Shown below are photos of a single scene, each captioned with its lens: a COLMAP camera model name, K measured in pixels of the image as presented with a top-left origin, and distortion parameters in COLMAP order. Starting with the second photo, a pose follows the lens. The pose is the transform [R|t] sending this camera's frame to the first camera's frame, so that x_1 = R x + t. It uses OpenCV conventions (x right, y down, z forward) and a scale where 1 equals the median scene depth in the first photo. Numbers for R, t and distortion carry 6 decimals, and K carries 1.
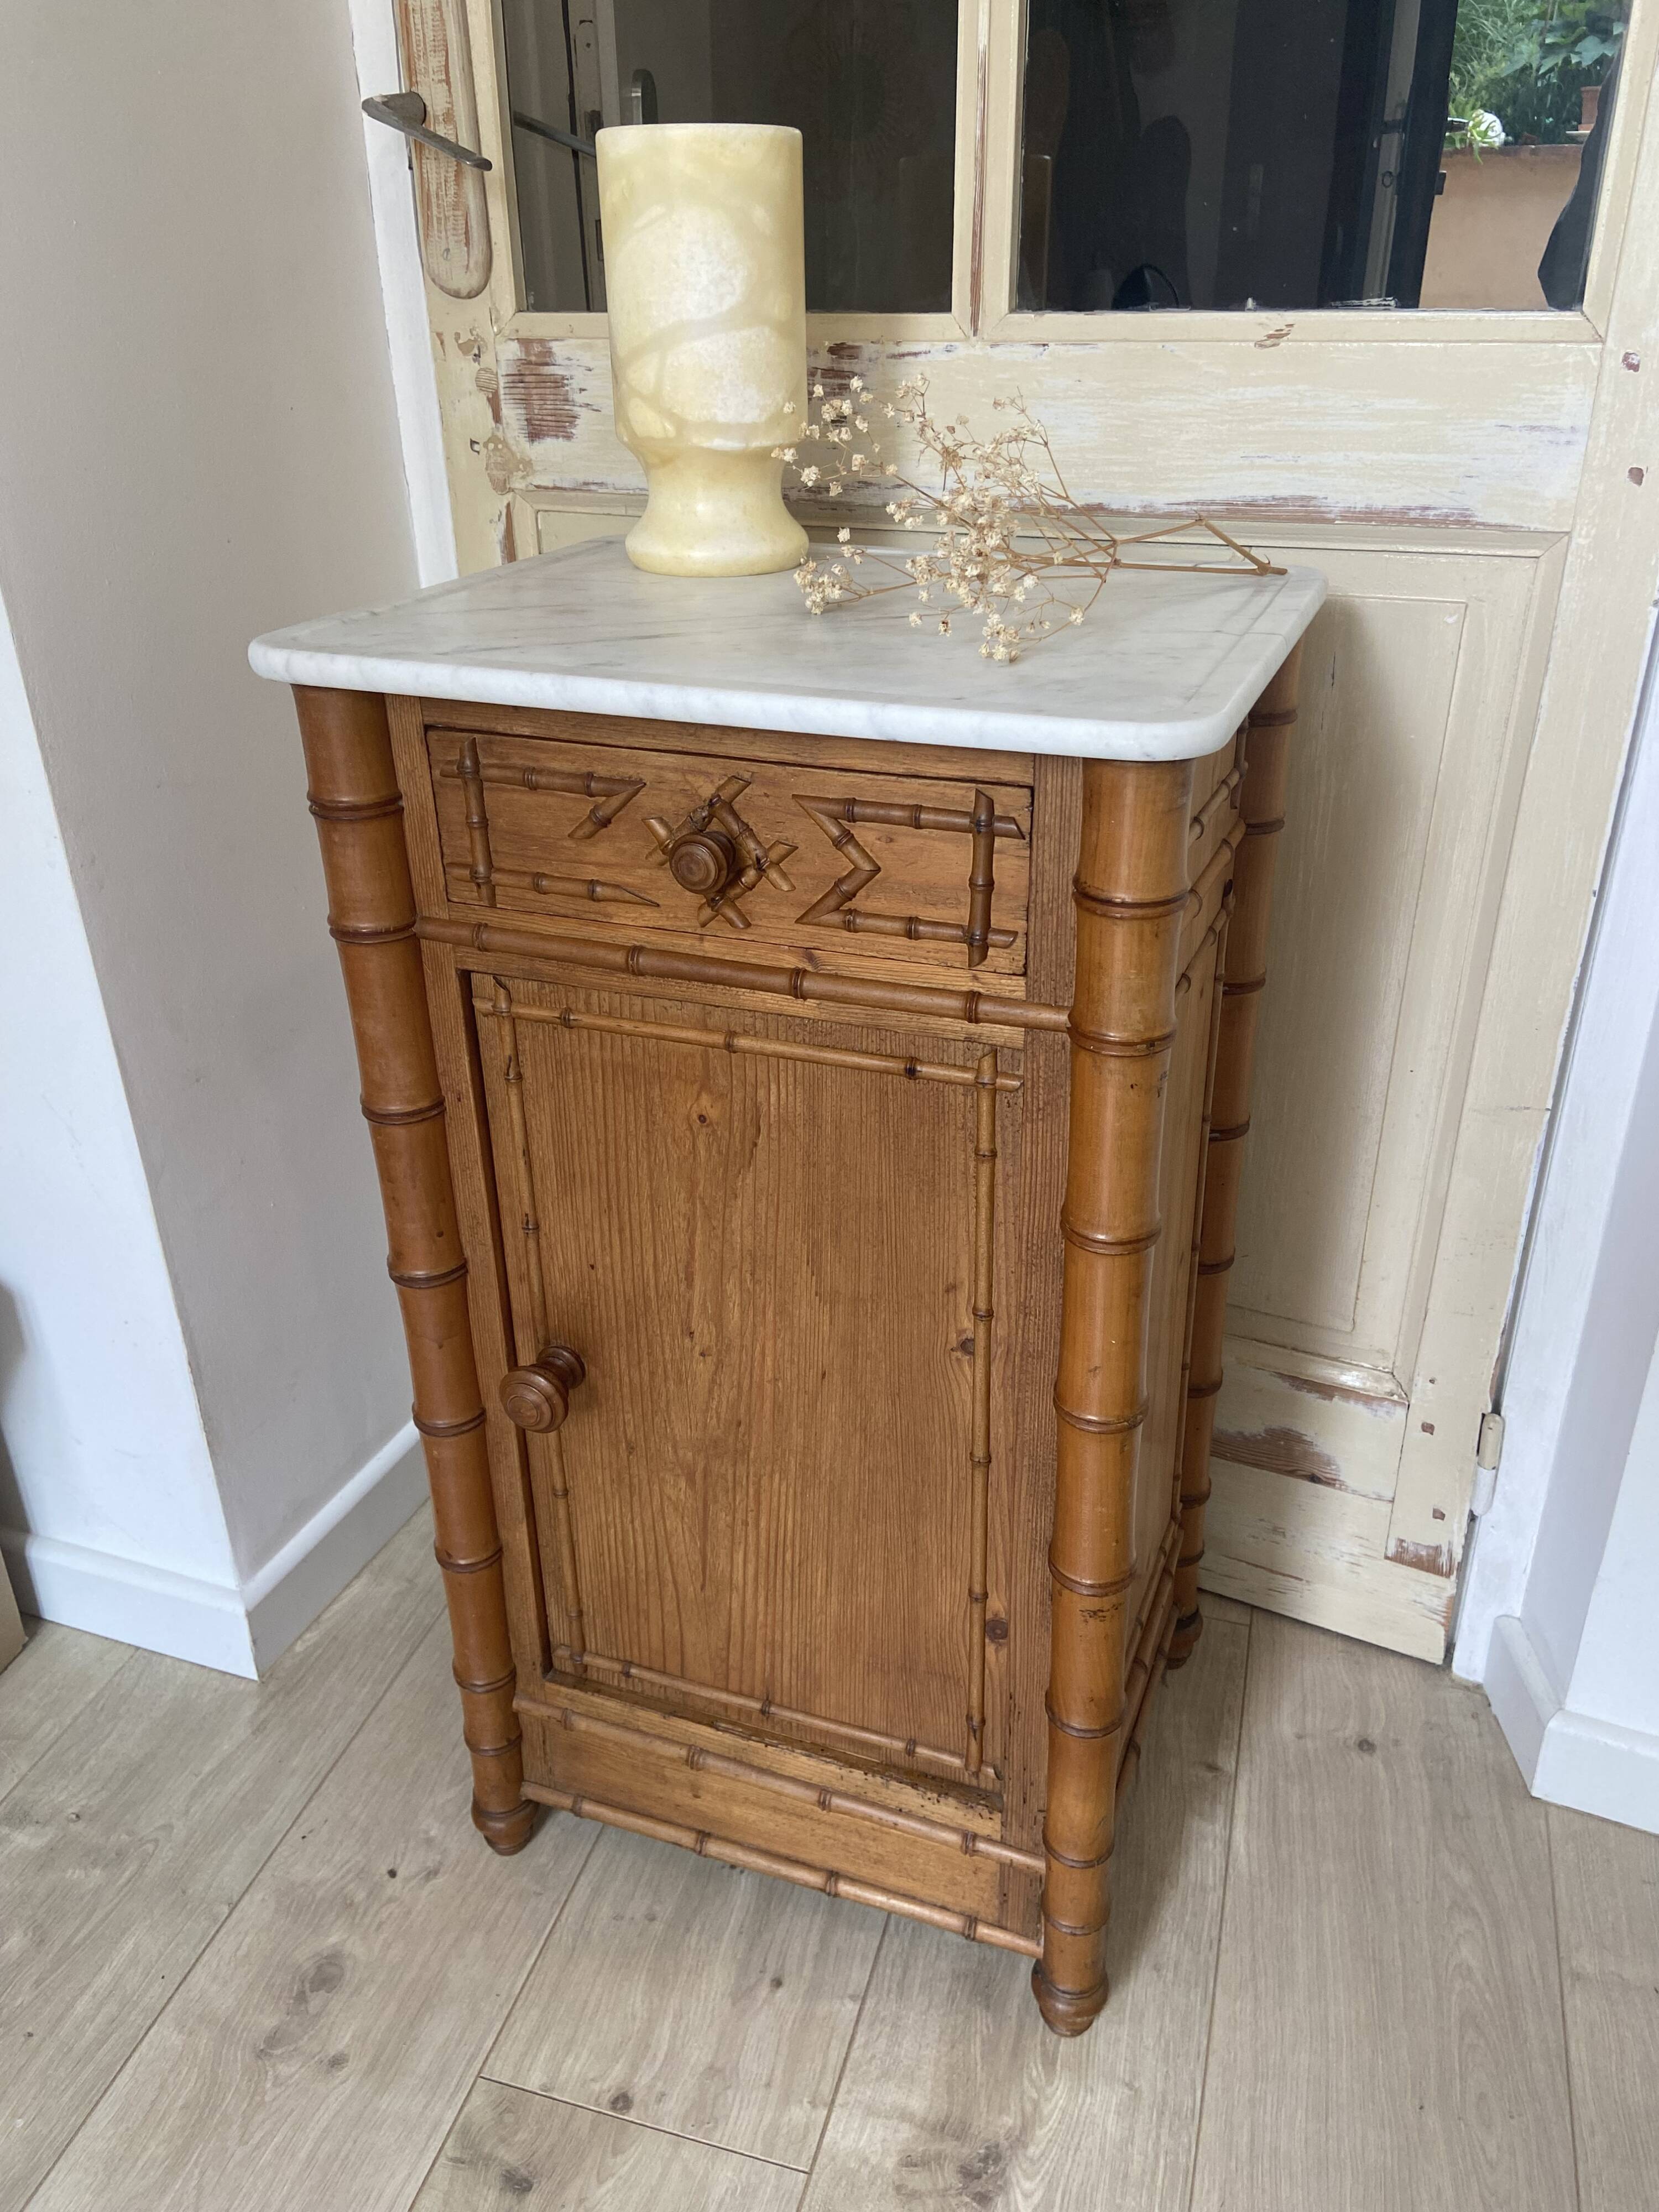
lens RADIAL K [[1646.6, 0, 854.5], [0, 1646.6, 1097.7], [0, 0, 1]] dist [0.138368, -0.179849]
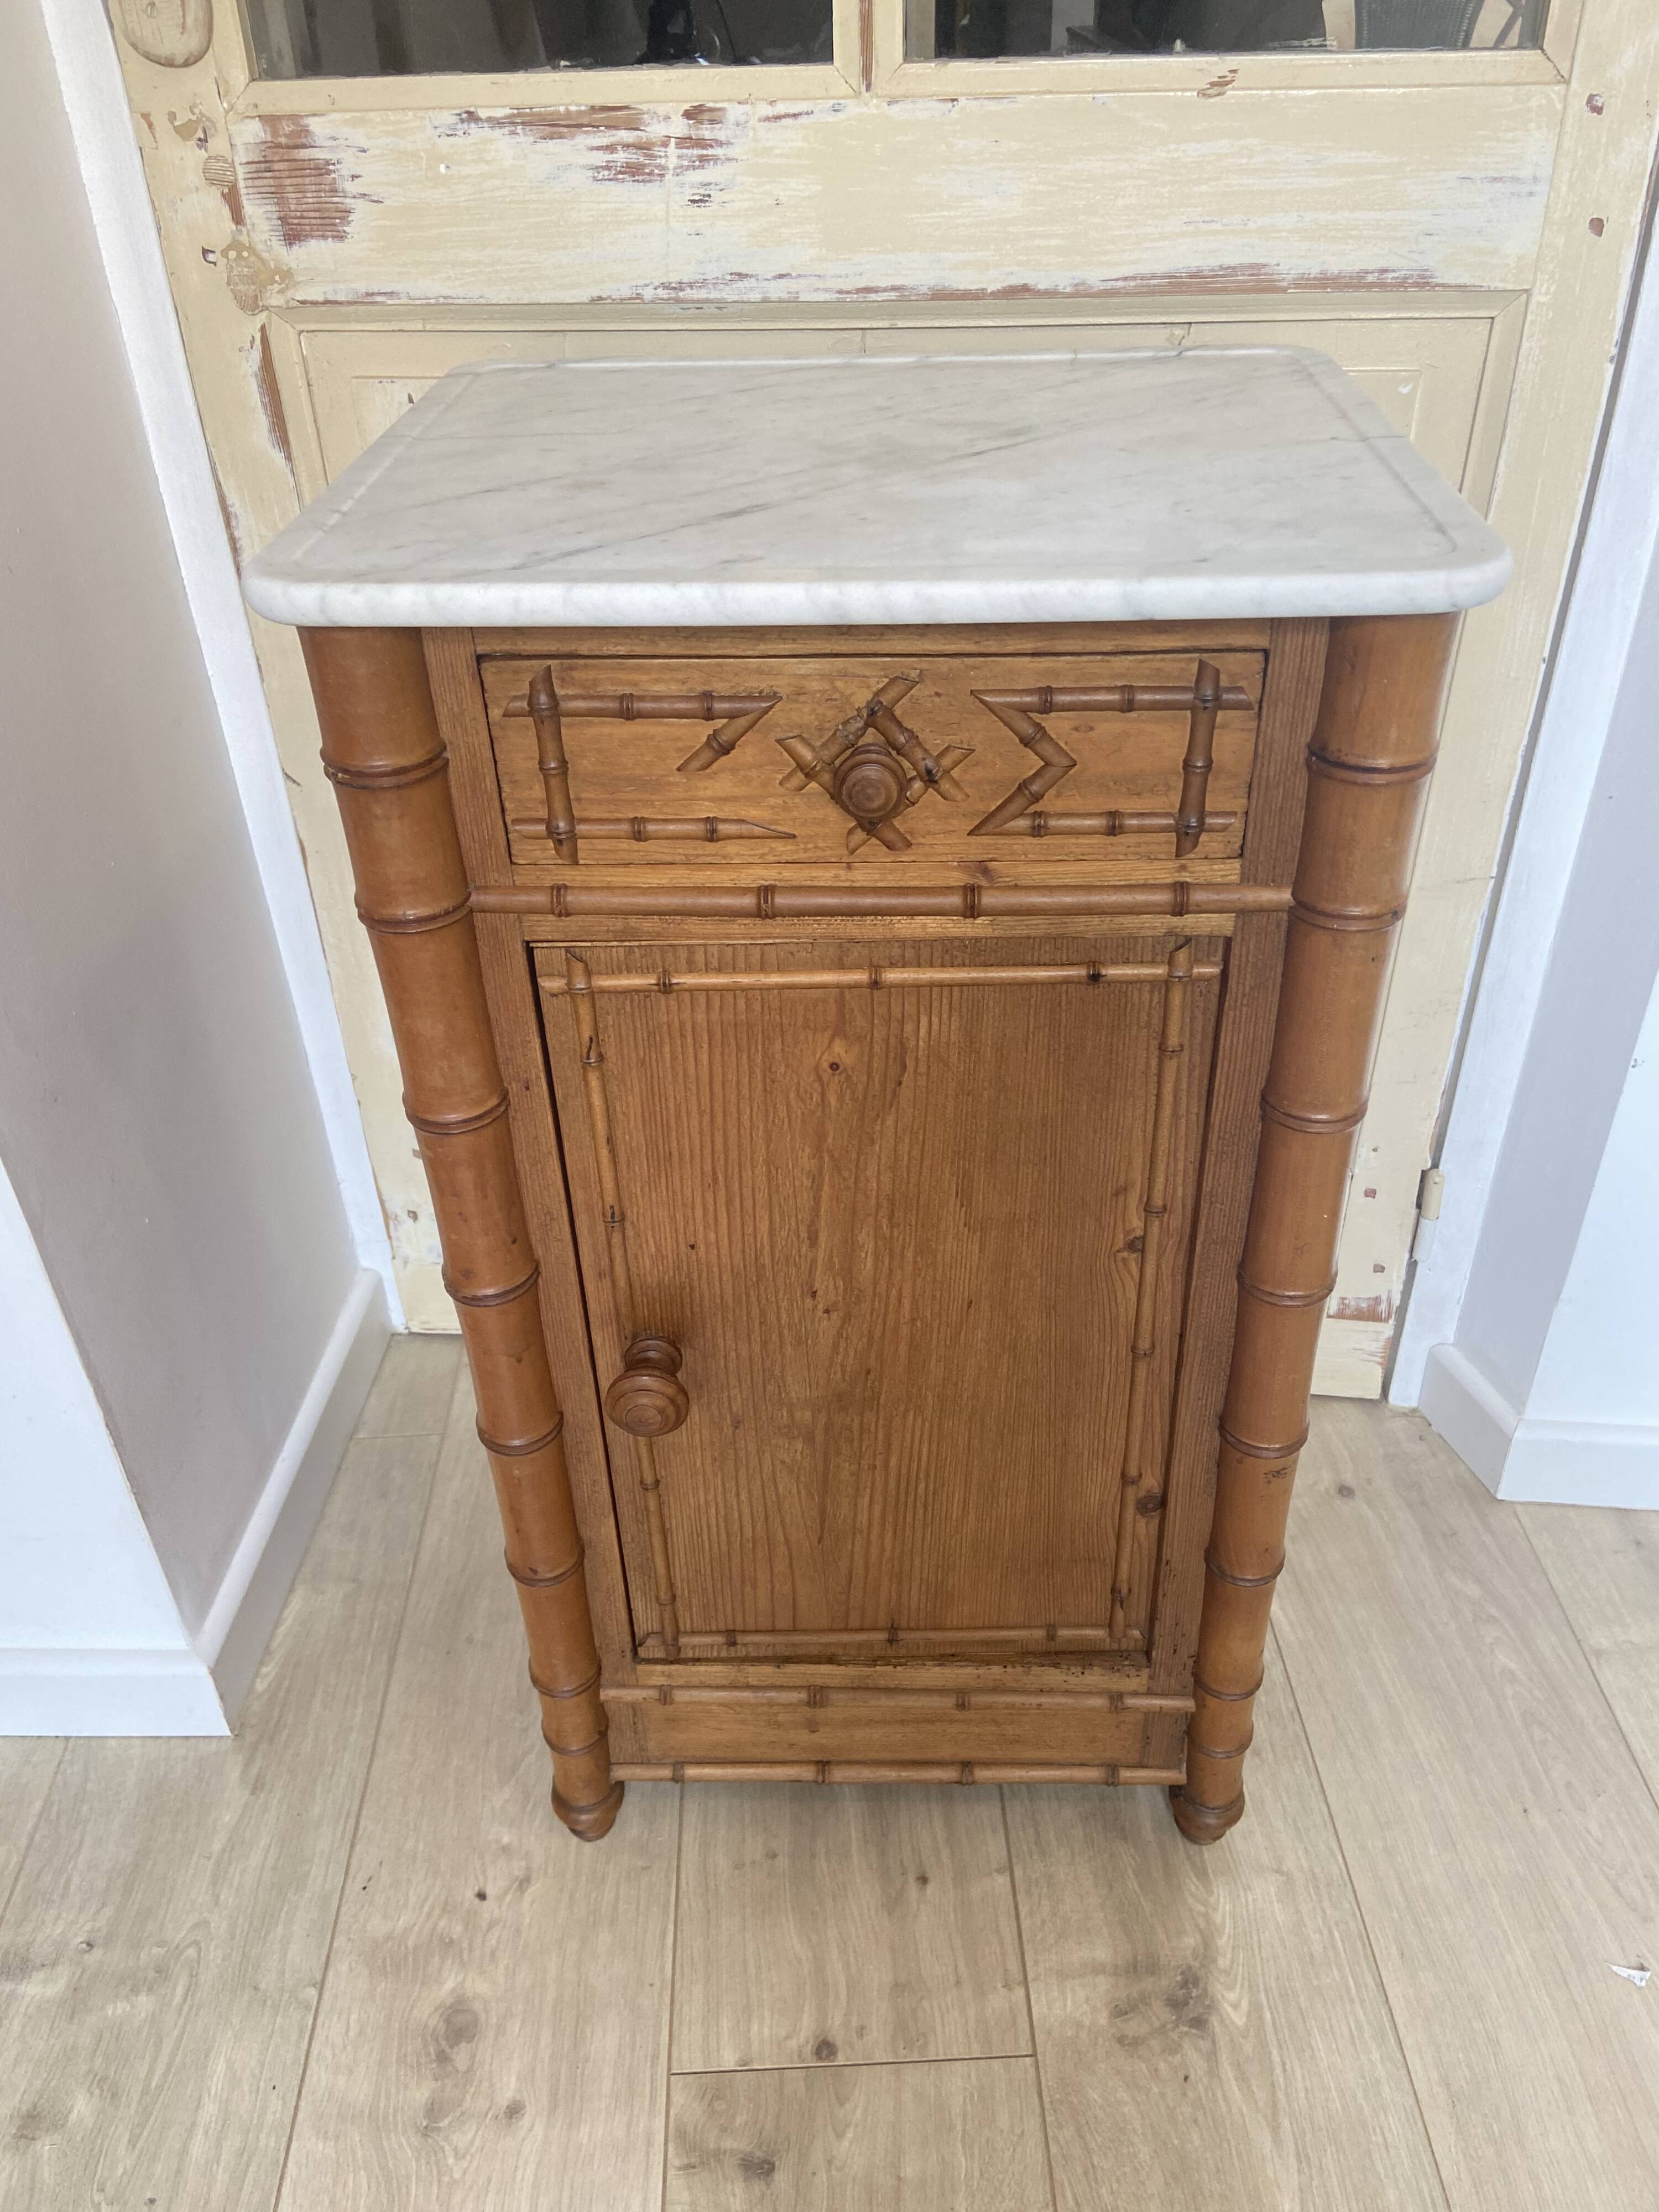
lens RADIAL K [[1642.7, 0, 843.2], [0, 1642.7, 1092.5], [0, 0, 1]] dist [0.137362, -0.177824]
pose [[0.948439, -0.191669, 0.252442, -0.267682], [0.156337, 0.975711, 0.153452, -0.090869], [-0.275722, -0.106074, 0.955367, 0.128891]]
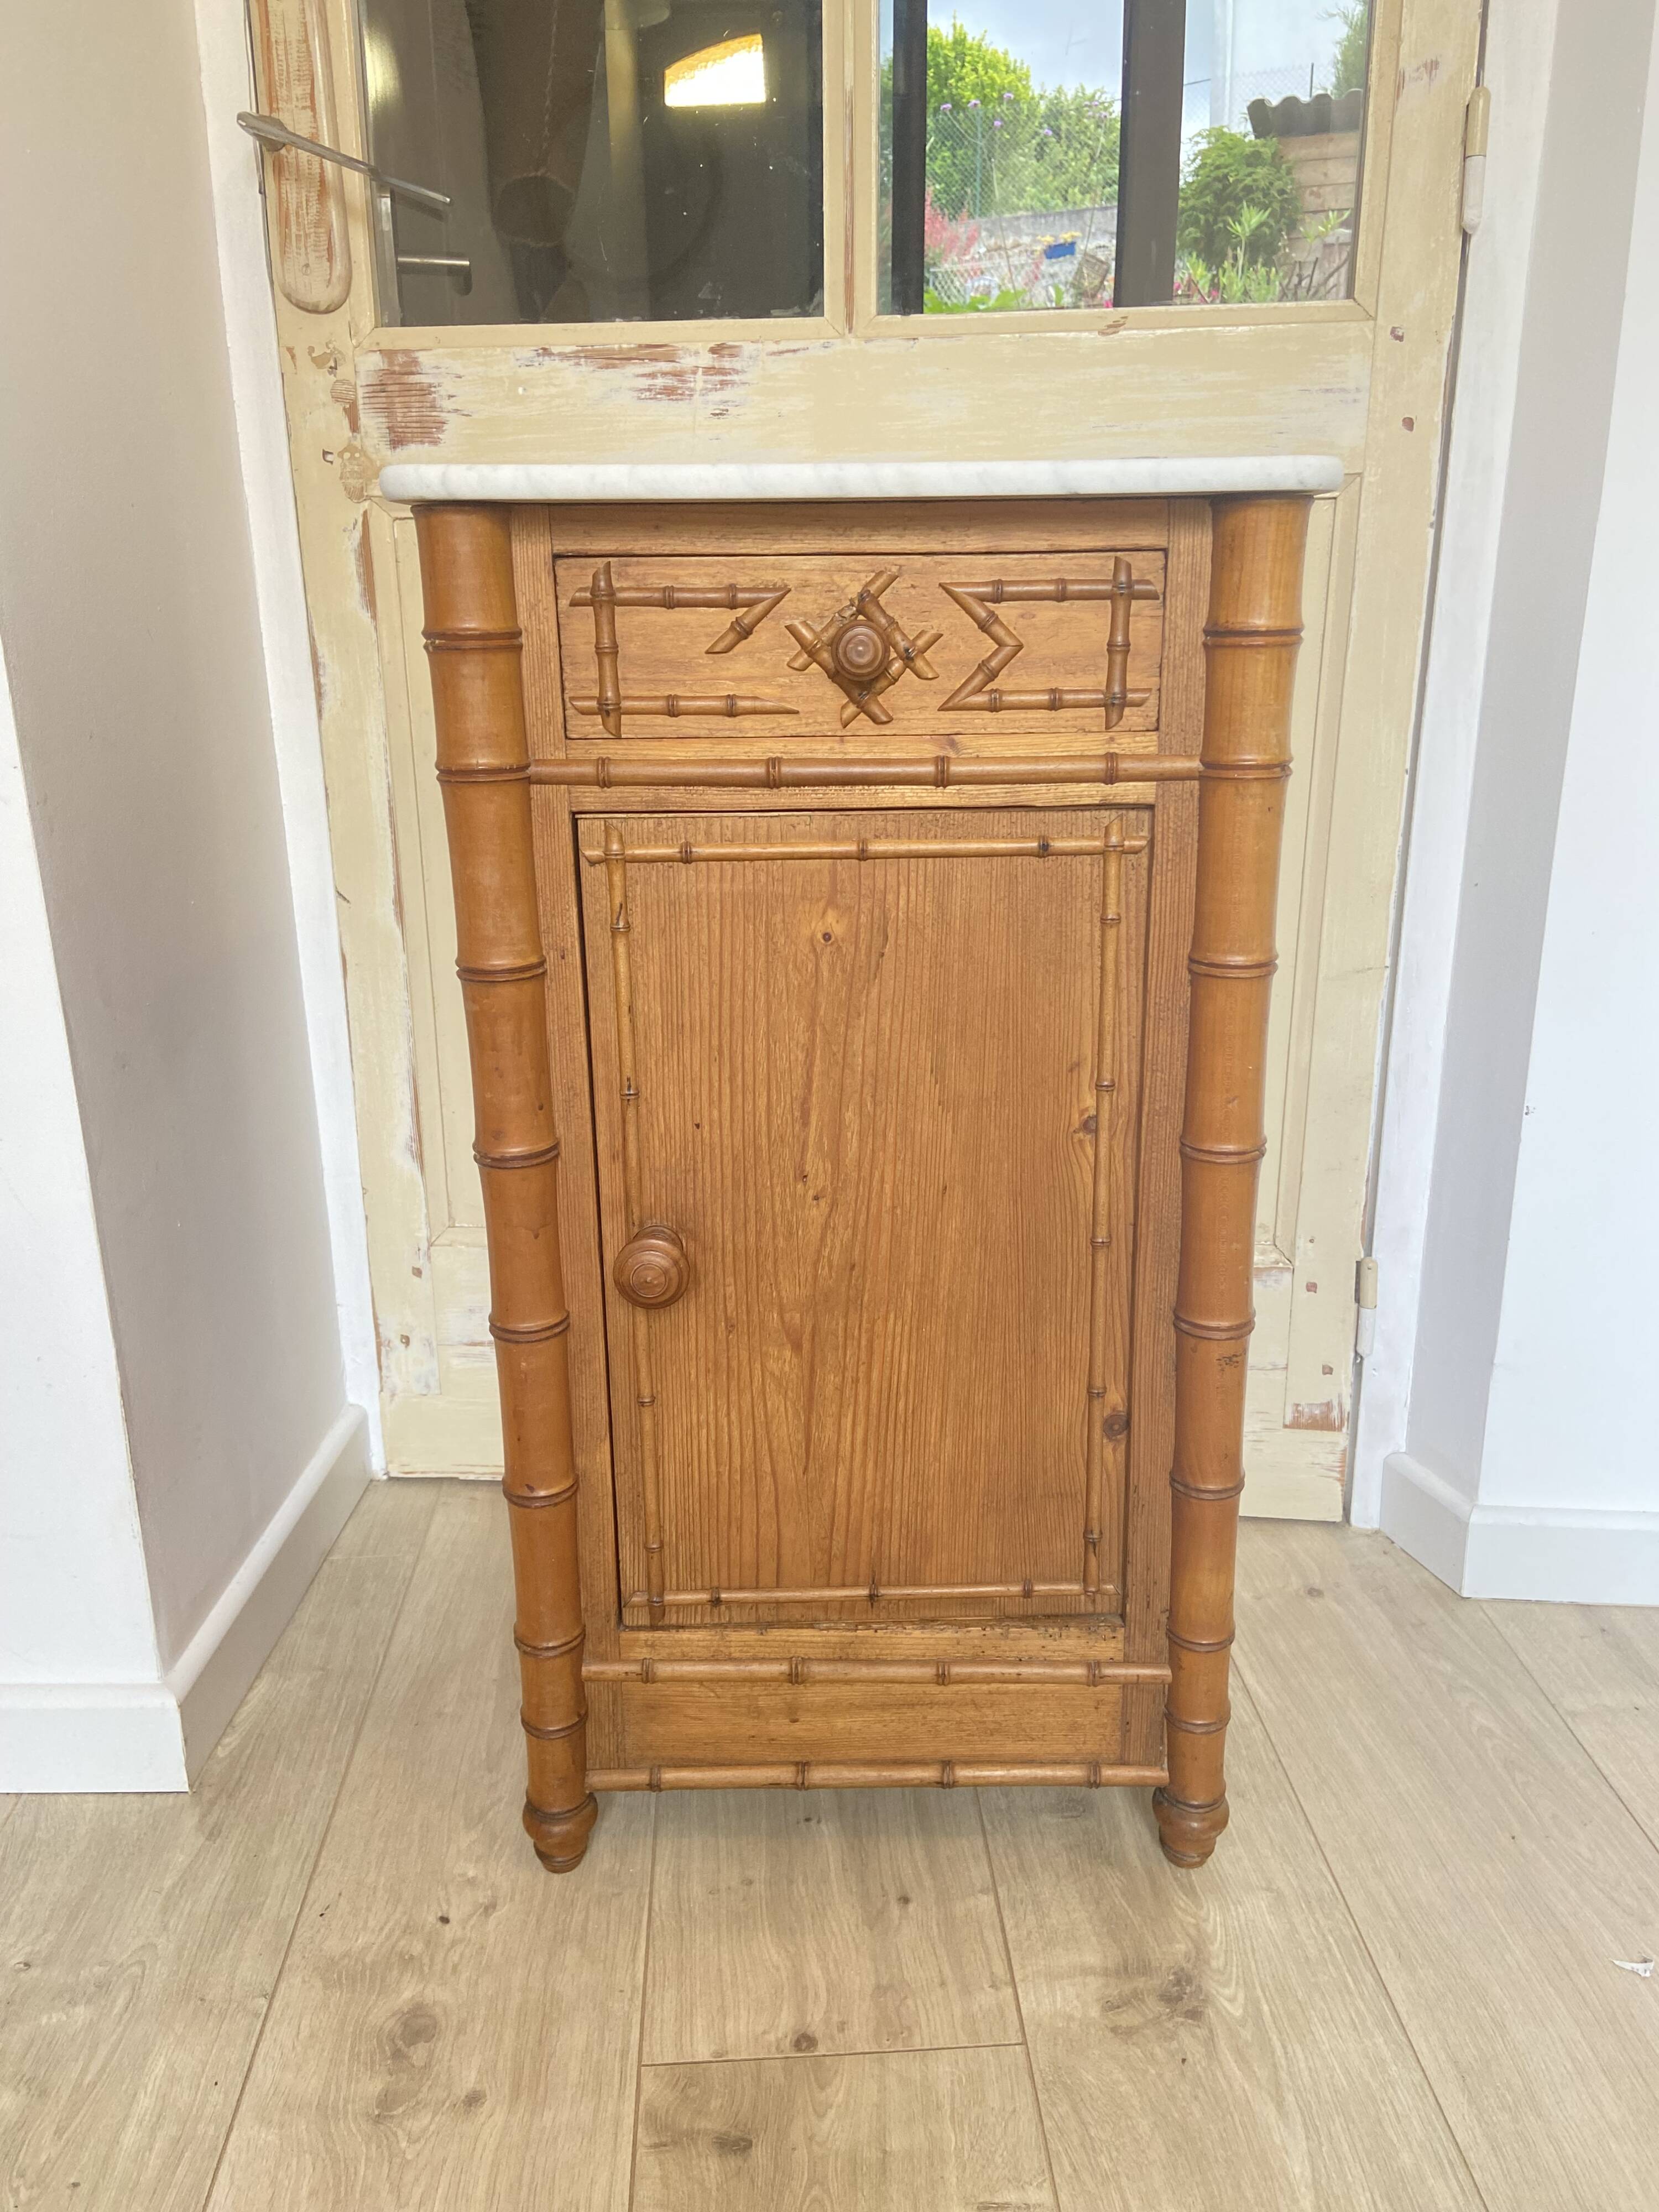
lens RADIAL K [[1642.7, 0, 843.2], [0, 1642.7, 1092.5], [0, 0, 1]] dist [0.137362, -0.177824]
pose [[0.941561, -0.098242, 0.322198, -0.364395], [0.151841, 0.977616, -0.145641, 0.224118], [-0.300677, 0.186053, 0.935402, 0.035088]]
